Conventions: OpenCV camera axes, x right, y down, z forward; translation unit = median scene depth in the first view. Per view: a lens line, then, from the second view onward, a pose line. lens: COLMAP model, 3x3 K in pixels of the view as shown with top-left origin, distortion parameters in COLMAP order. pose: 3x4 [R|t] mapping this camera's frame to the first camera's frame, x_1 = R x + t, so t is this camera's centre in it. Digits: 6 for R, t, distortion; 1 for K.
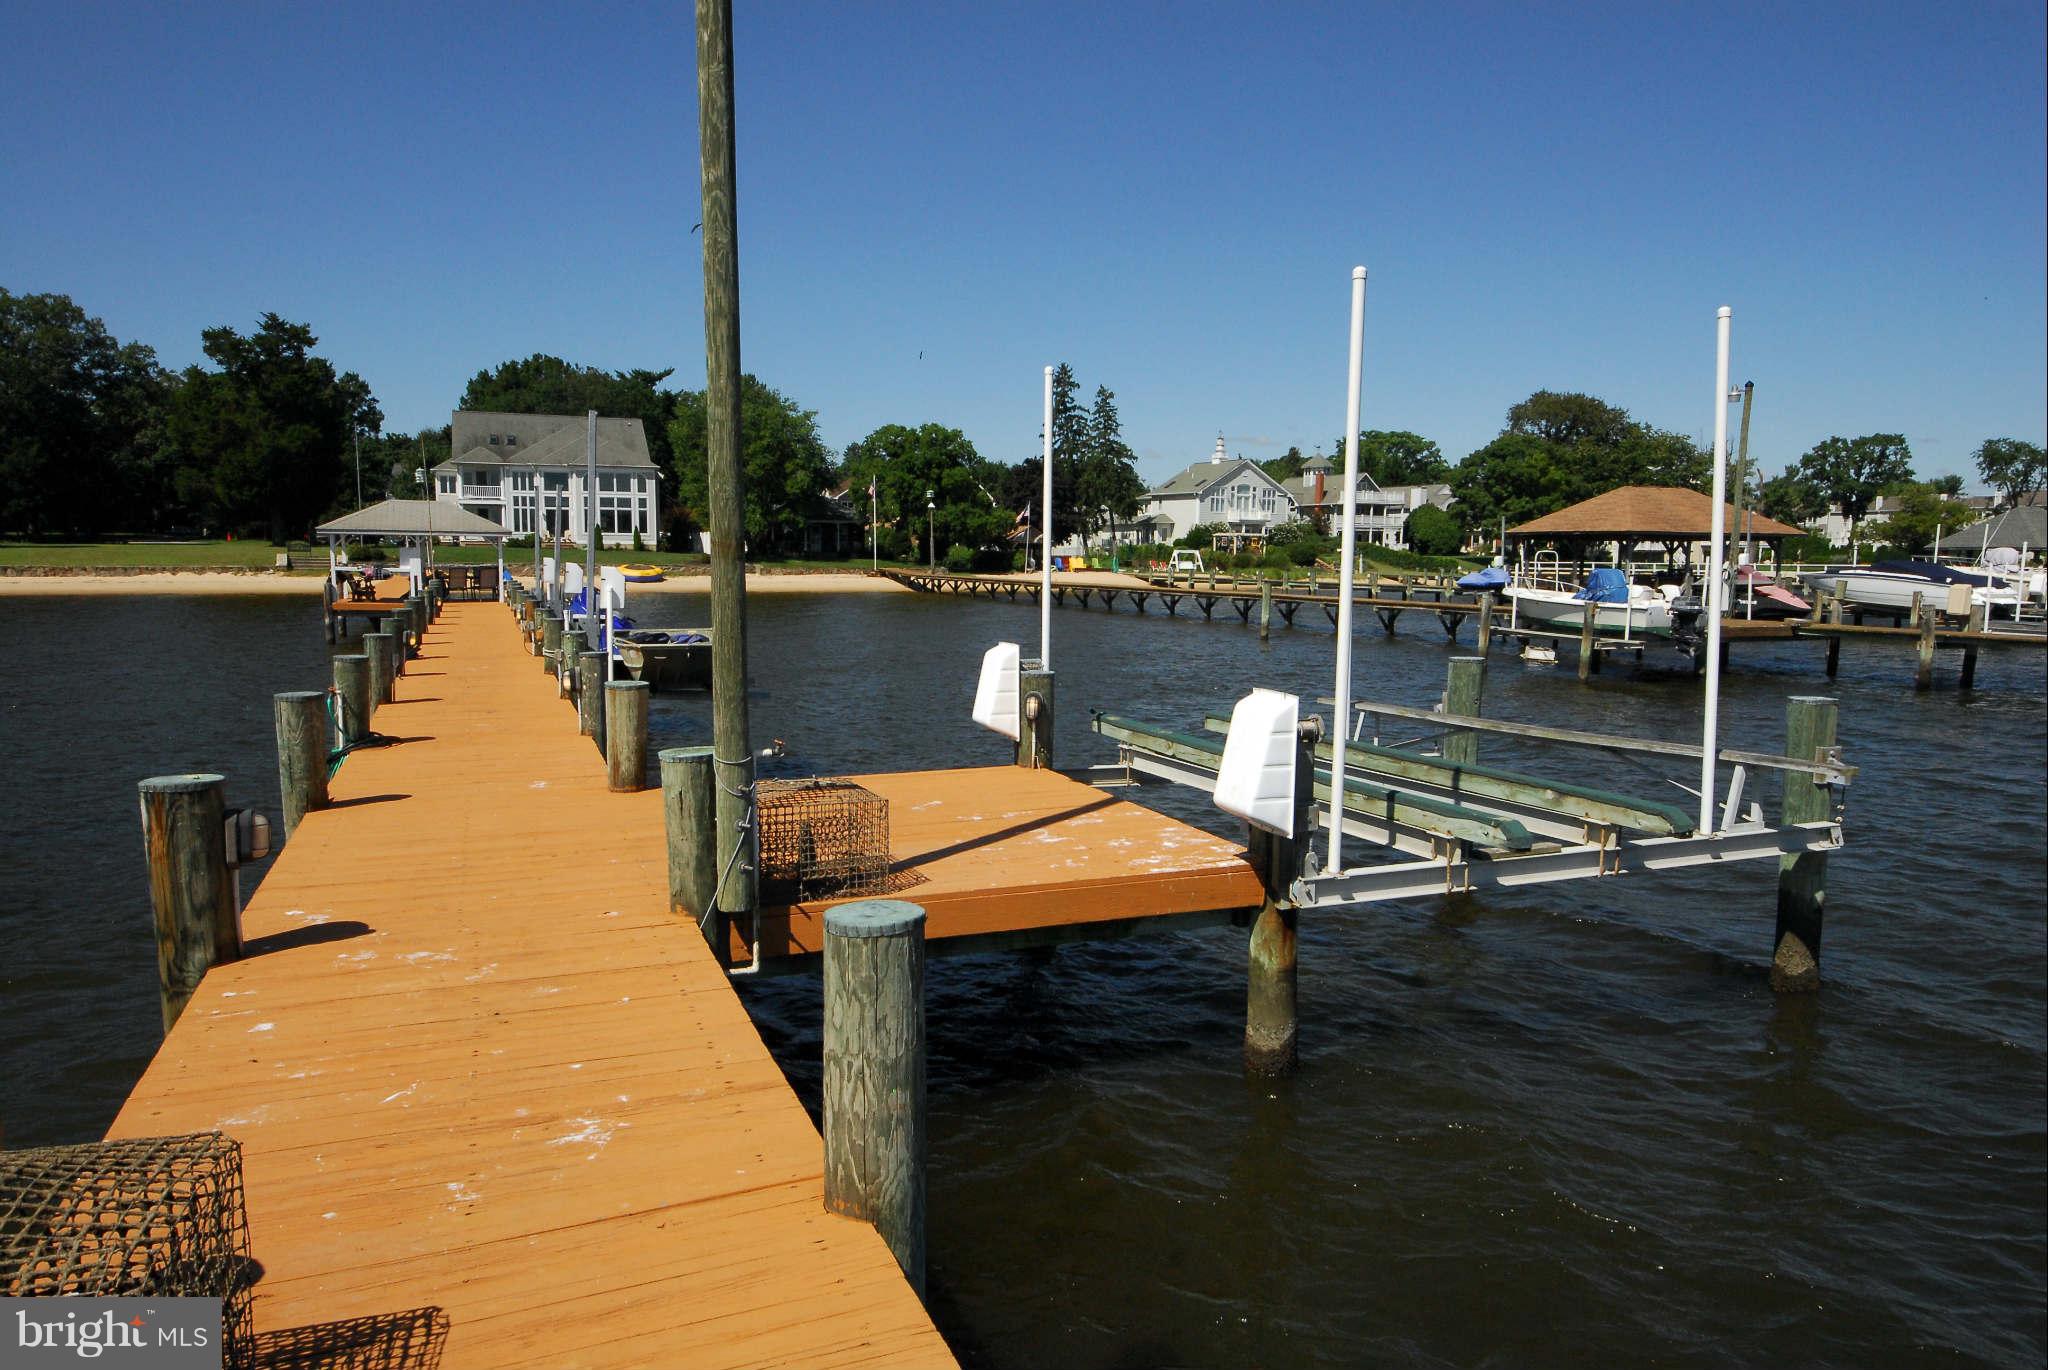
lens RADIAL K [[1332.3, 0, 1014.7], [0, 1332.3, 700.9], [0, 0, 1]] dist [0.039444, -0.031850]
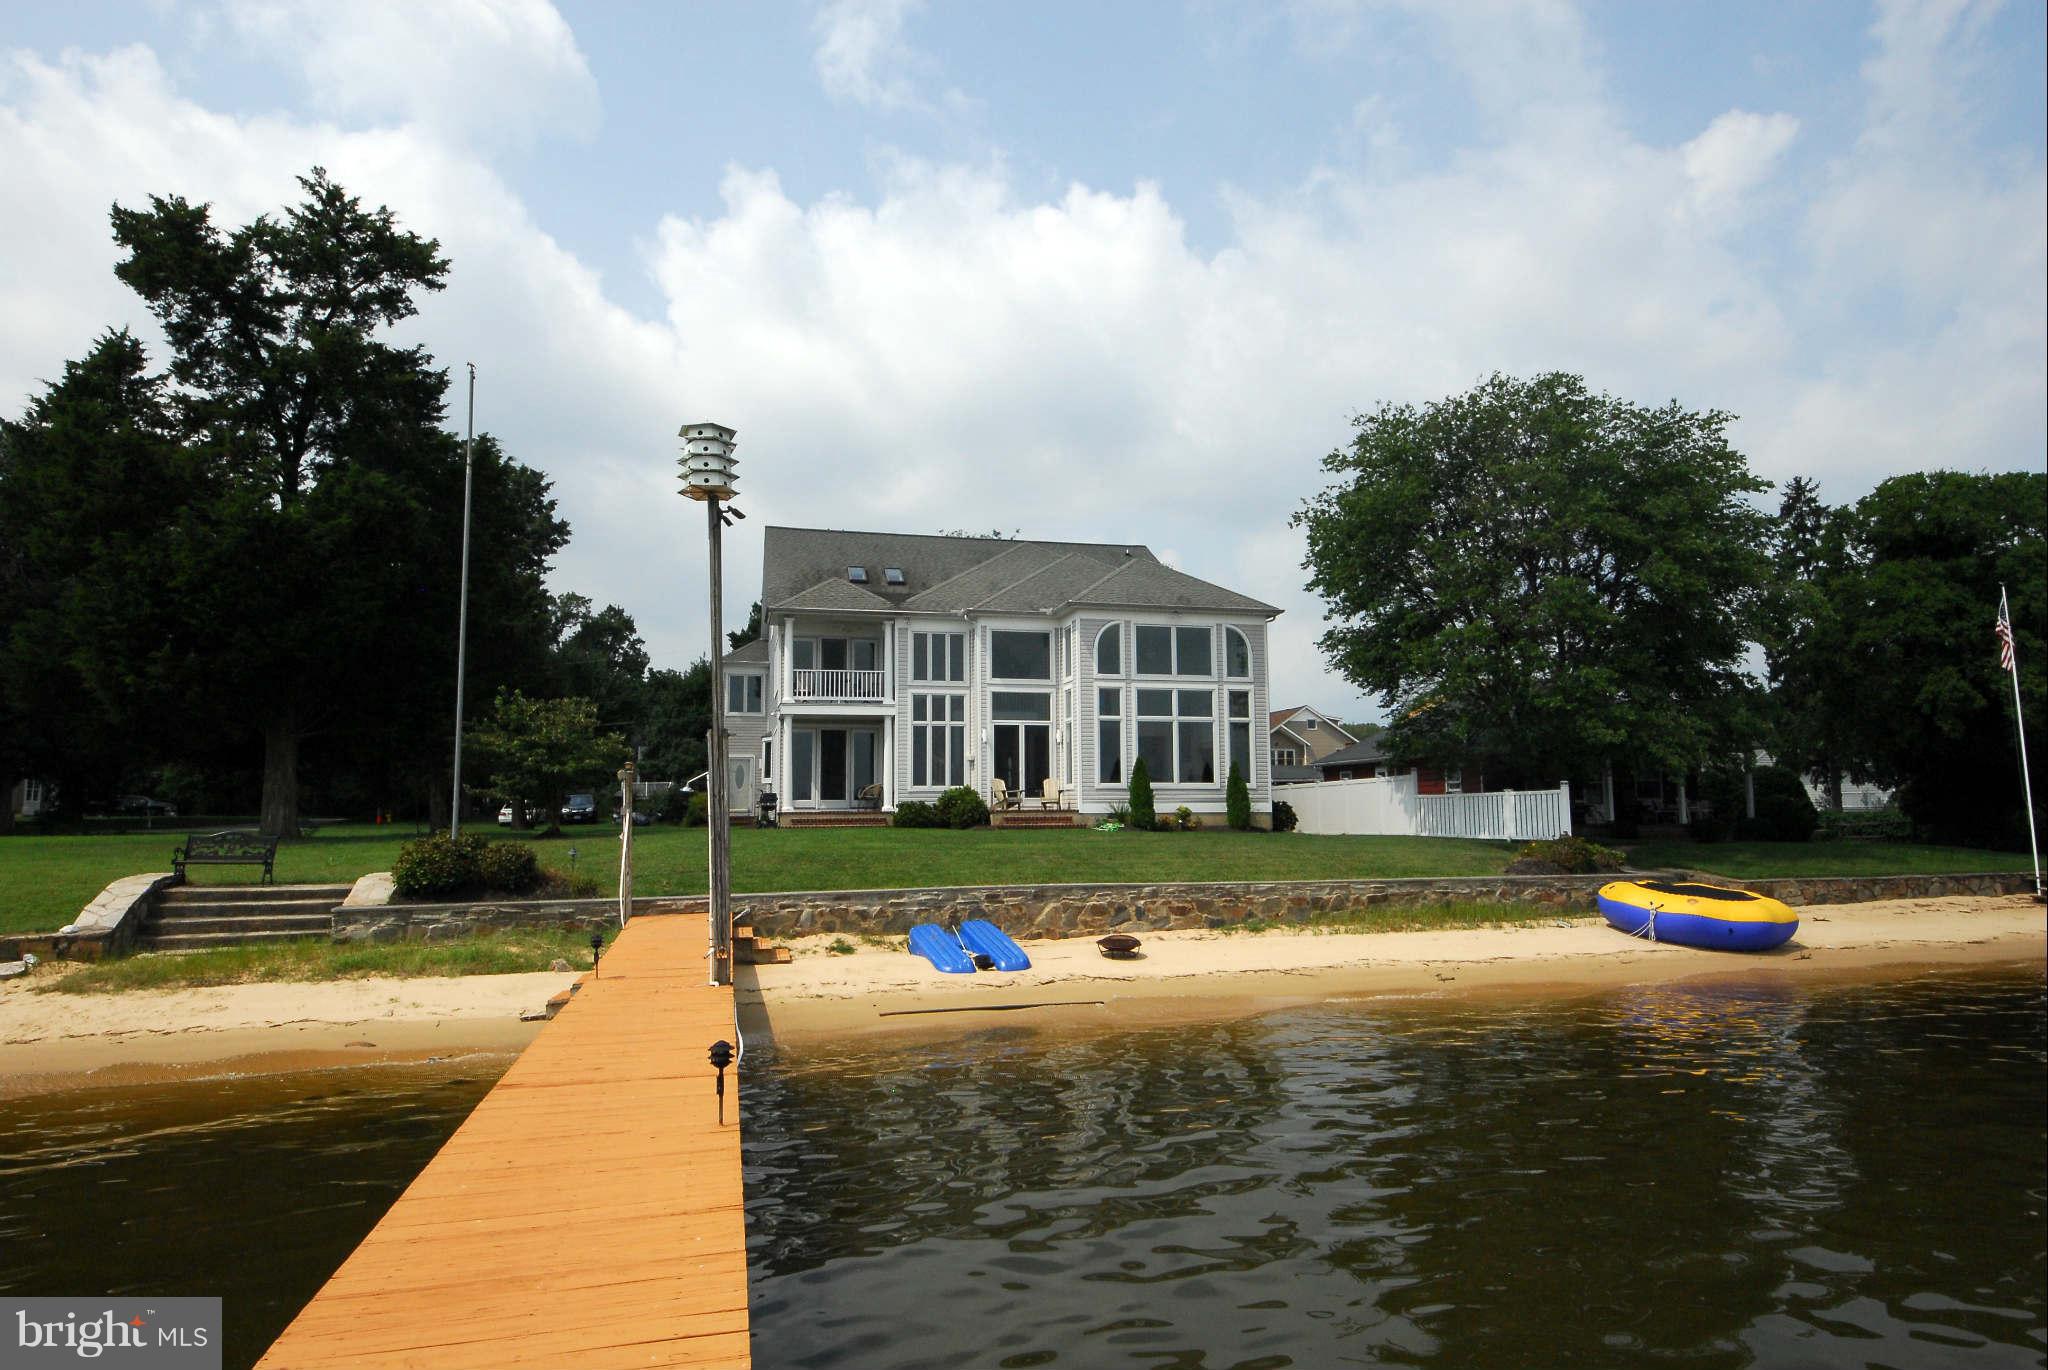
lens RADIAL K [[1136.1, 0, 1018.9], [0, 1136.1, 710.4], [0, 0, 1]] dist [0.003715, -0.000539]
pose [[0.991534, -0.028529, -0.126671, -0.301444], [0.002257, 0.979203, -0.202869, -0.081002], [0.129825, 0.200866, 0.970978, 0.682059]]
